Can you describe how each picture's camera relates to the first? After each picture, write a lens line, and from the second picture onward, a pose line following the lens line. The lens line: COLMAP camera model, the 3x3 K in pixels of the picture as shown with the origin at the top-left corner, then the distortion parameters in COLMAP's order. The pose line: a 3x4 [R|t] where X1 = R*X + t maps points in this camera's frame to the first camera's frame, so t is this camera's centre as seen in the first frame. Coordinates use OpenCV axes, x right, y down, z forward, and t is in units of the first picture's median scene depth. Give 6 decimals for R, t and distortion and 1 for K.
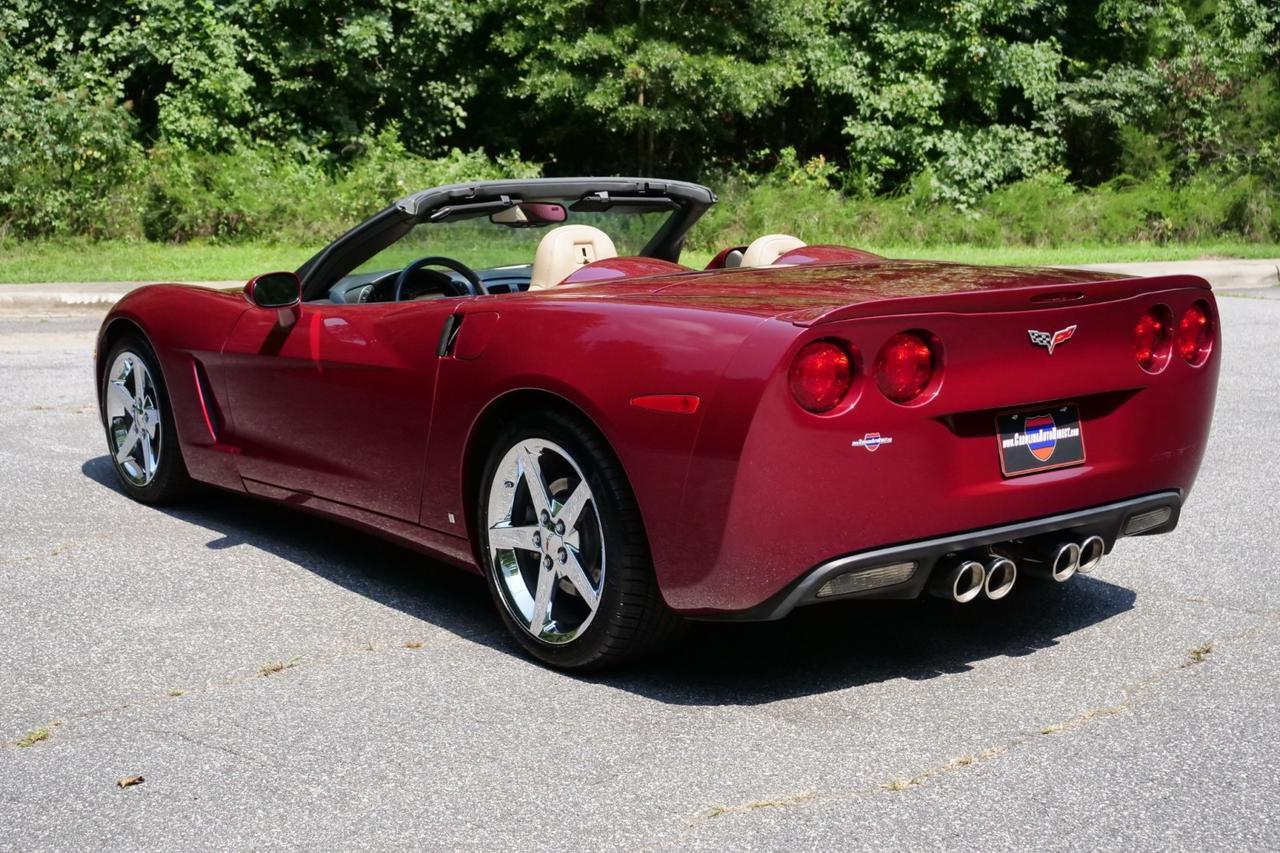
lens RADIAL K [[1775.1, 0, 637.8], [0, 1775.1, 426.5], [0, 0, 1]] dist [-0.088303, 0.000000]
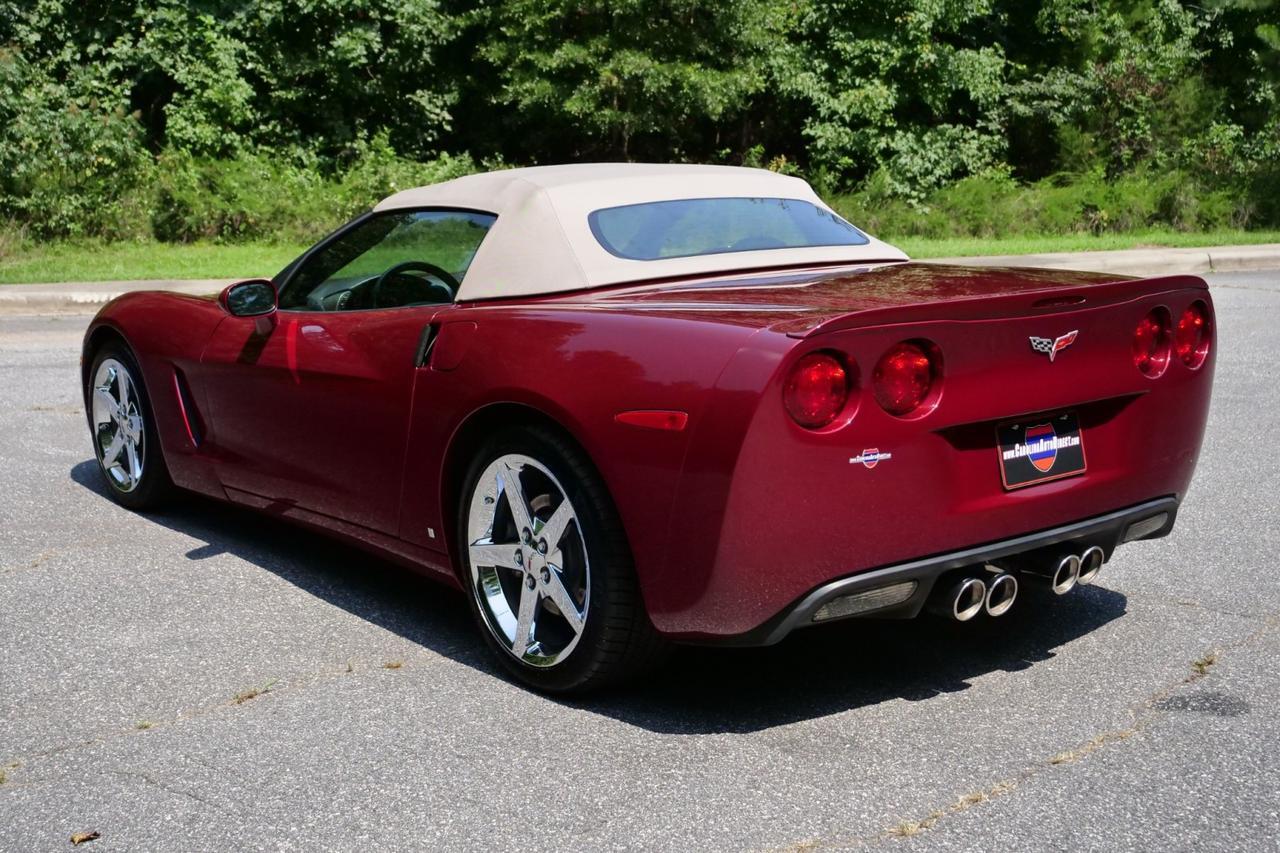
lens RADIAL K [[1601.7, 0, 639.6], [0, 1601.7, 428.5], [0, 0, 1]] dist [-0.078100, 0.000000]
pose [[0.999812, -0.011994, 0.015229, -0.002844], [0.011741, 0.999793, 0.016641, -0.016221], [-0.015426, -0.016459, 0.999746, 0.103706]]
